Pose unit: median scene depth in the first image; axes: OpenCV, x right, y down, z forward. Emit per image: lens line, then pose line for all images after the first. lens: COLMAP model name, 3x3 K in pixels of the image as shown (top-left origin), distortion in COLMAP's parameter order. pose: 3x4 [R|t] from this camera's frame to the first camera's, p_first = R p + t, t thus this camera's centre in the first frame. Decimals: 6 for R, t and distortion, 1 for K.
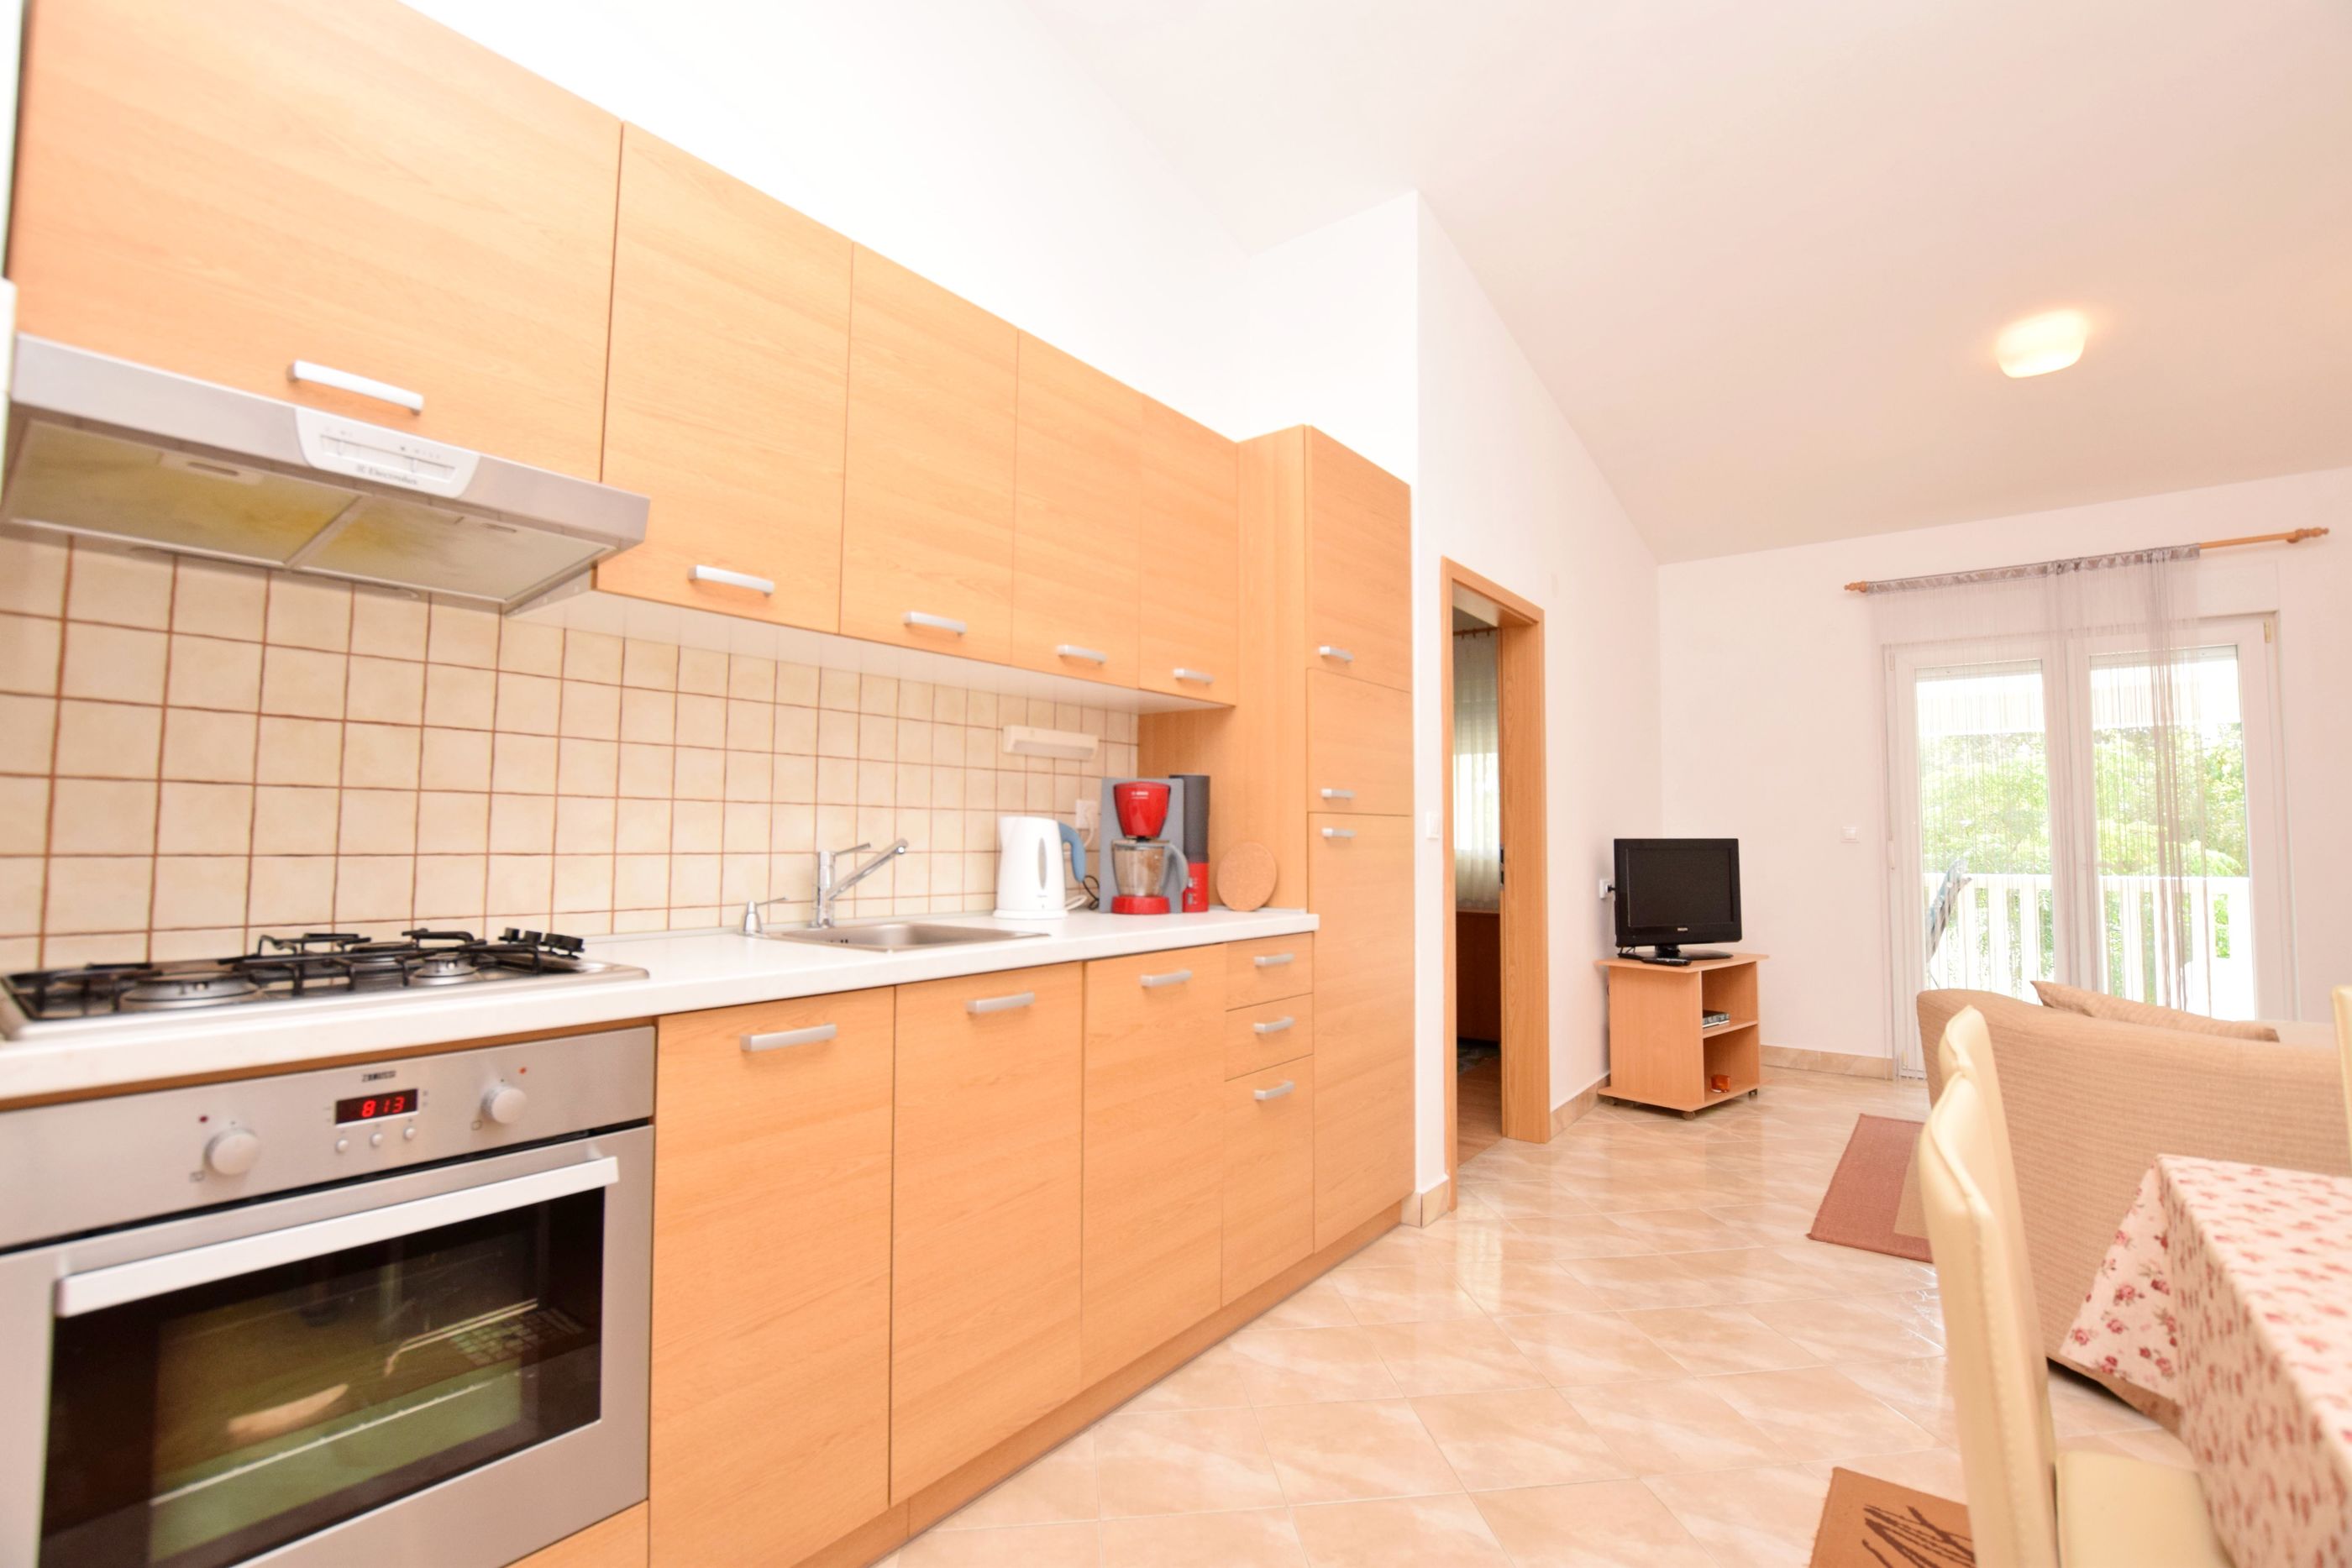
lens RADIAL K [[1028.3, 0, 1177.6], [0, 1028.3, 776.8], [0, 0, 1]] dist [-0.040759, 0.007844]
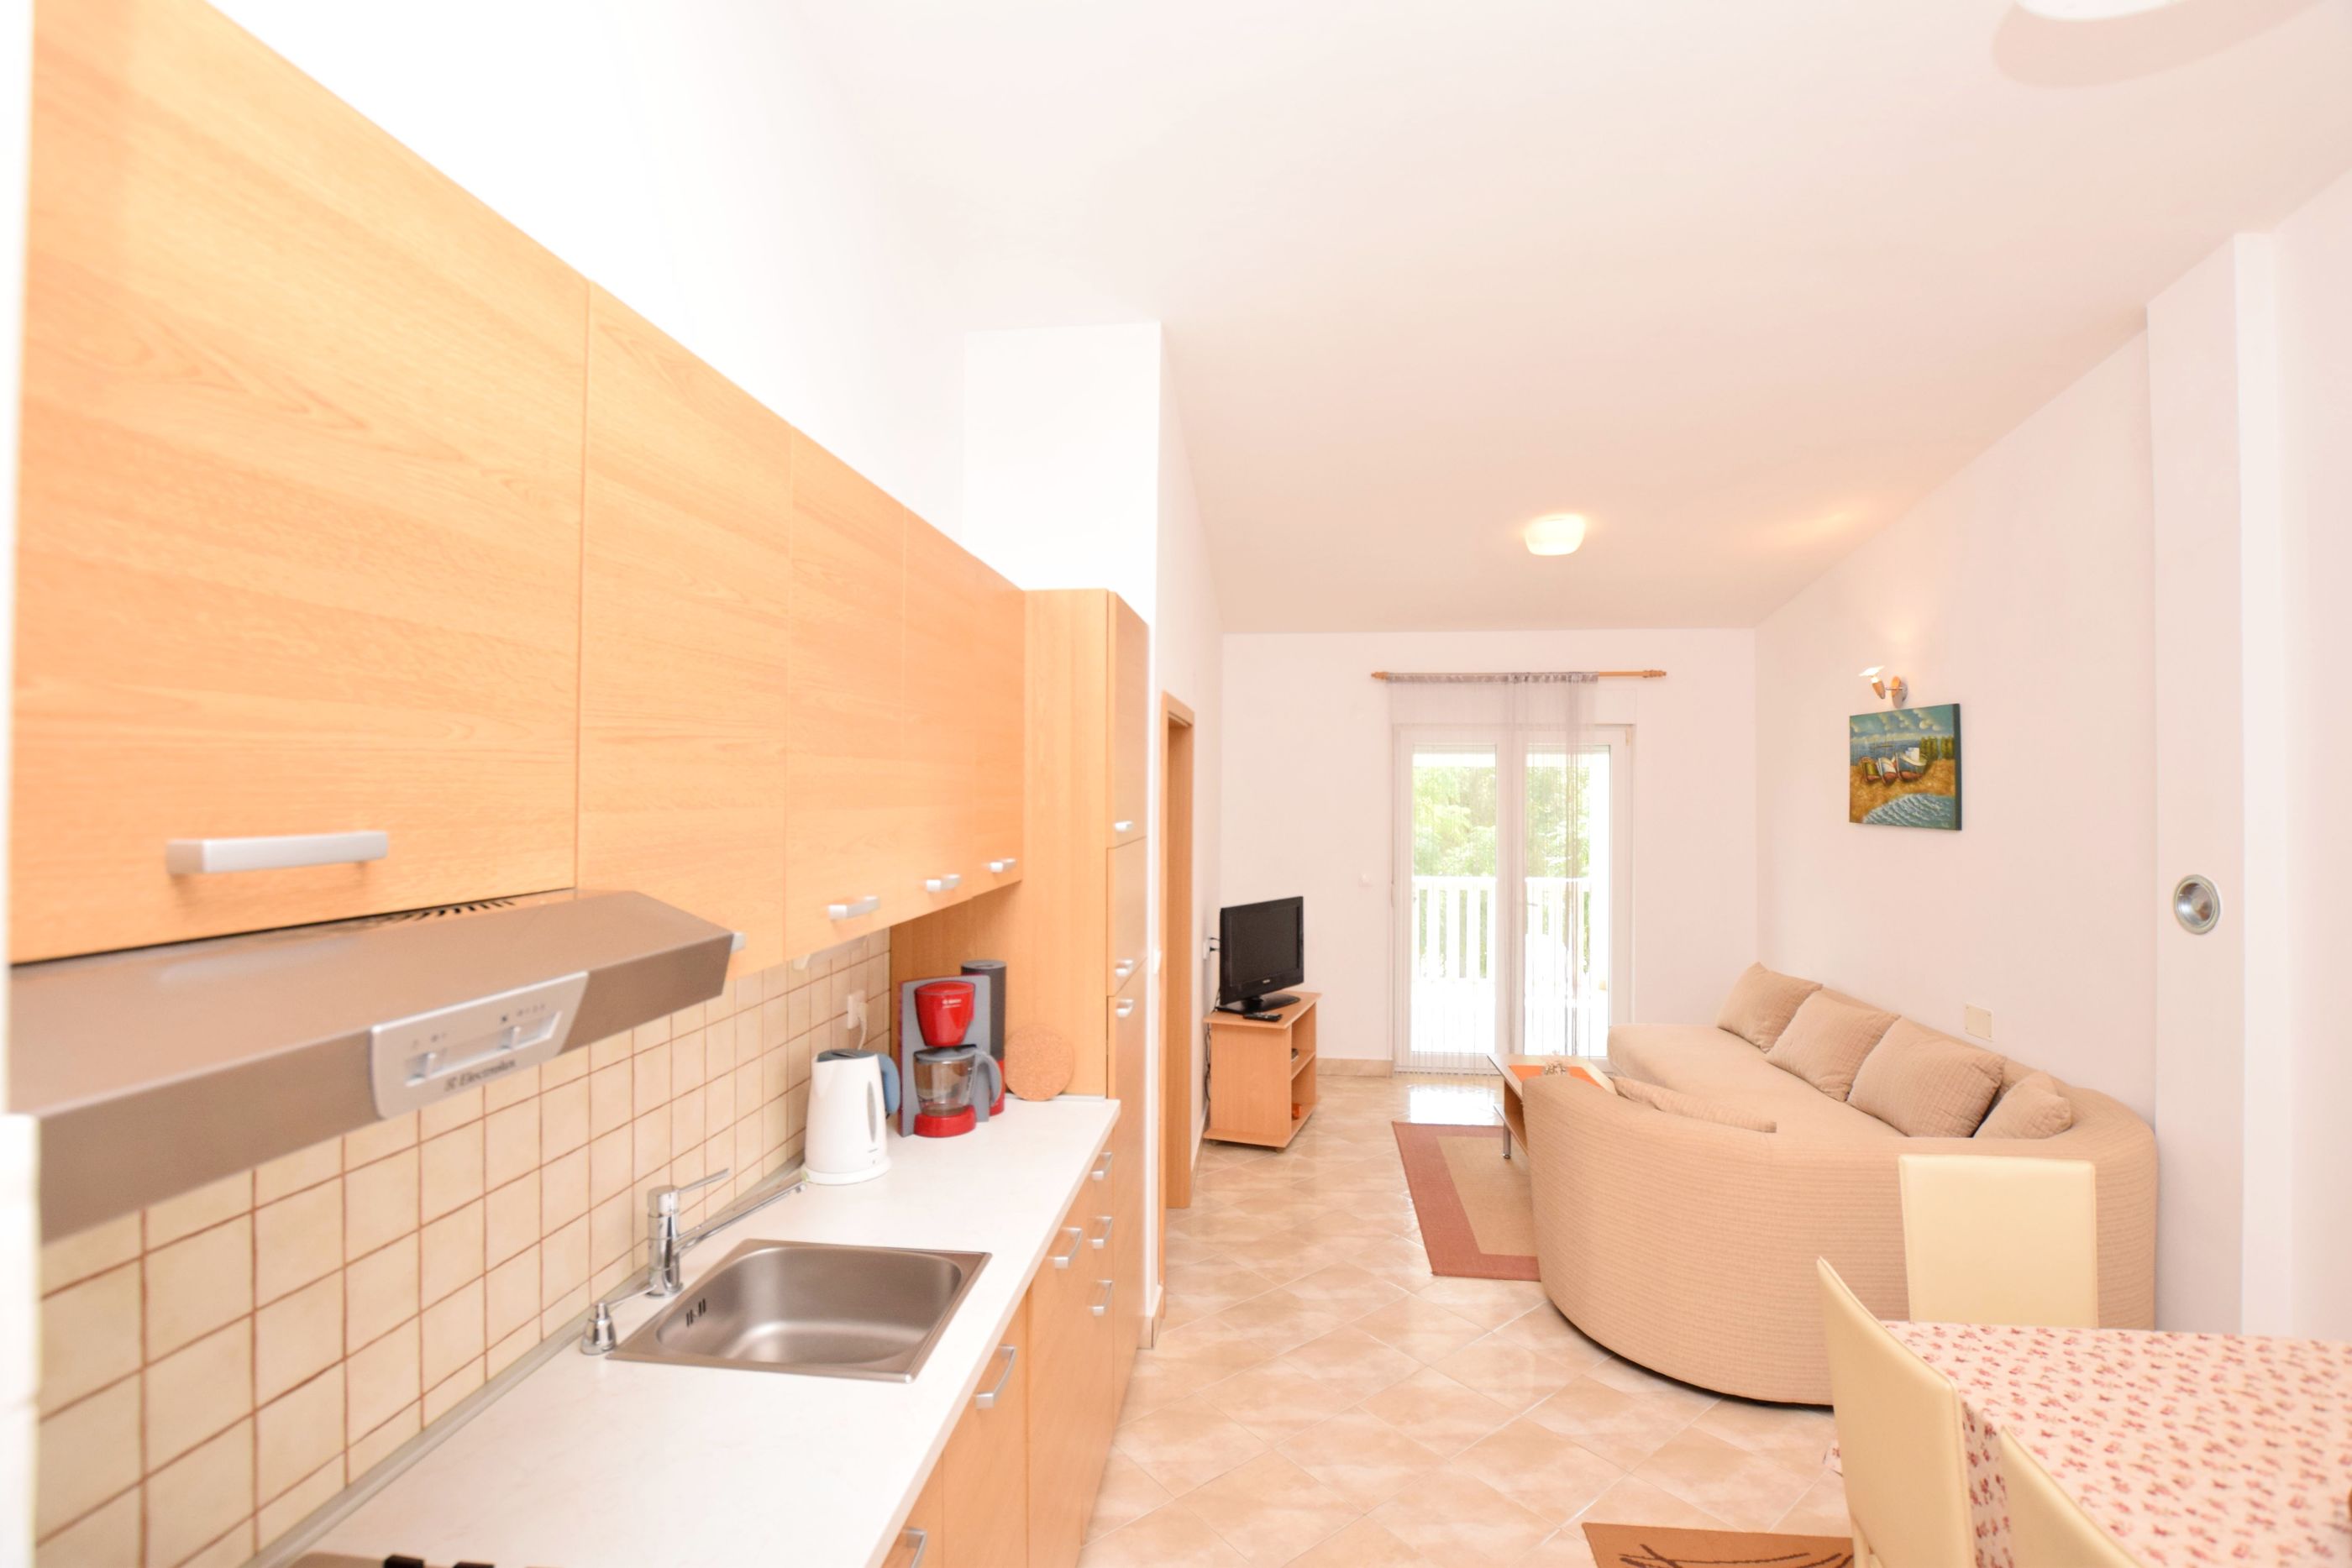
lens RADIAL K [[1028.3, 0, 1177.6], [0, 1028.3, 776.8], [0, 0, 1]] dist [-0.040759, 0.007844]
pose [[0.856223, 0.004513, 0.516586, -0.328774], [-0.030319, 0.998677, 0.041530, -0.221330], [-0.515715, -0.051221, 0.855228, 0.143083]]
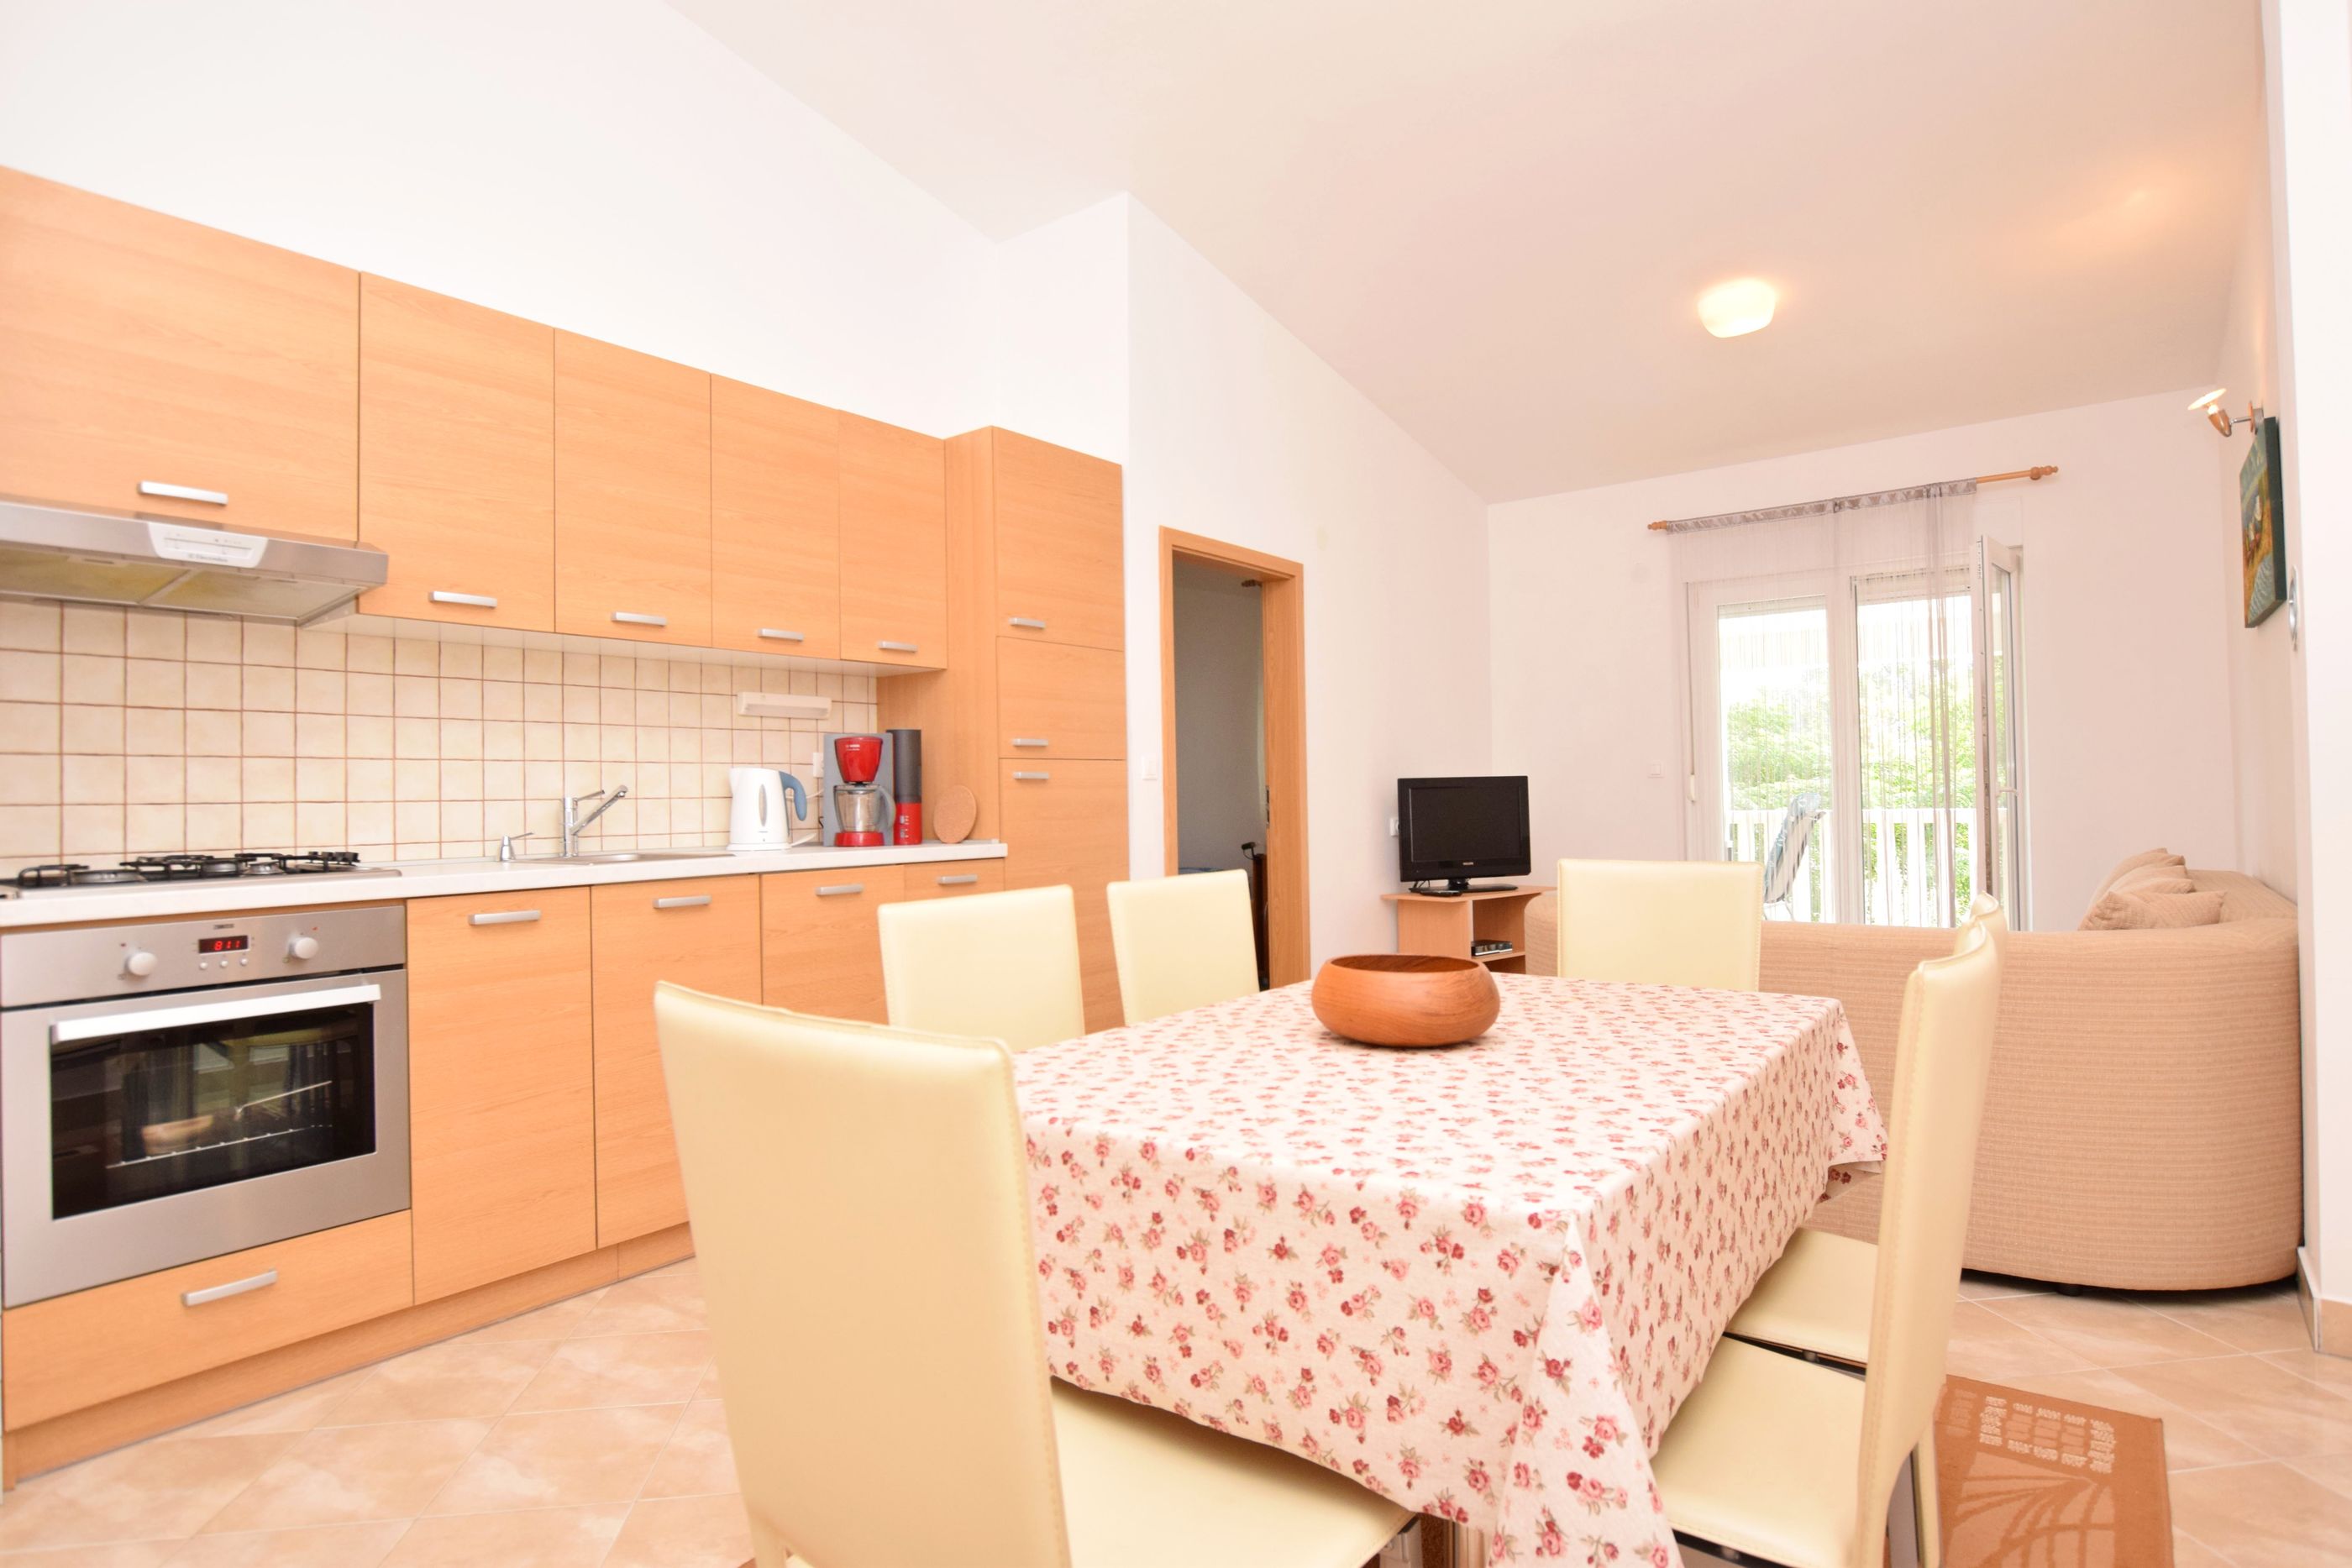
lens RADIAL K [[1199.1, 0, 1169.8], [0, 1199.1, 776.8], [0, 0, 1]] dist [-0.037590, 0.012109]
pose [[0.999536, -0.025383, 0.016860, 0.306312], [0.024648, 0.998795, 0.042440, 0.002061], [-0.017917, -0.042004, 0.998957, -0.397042]]
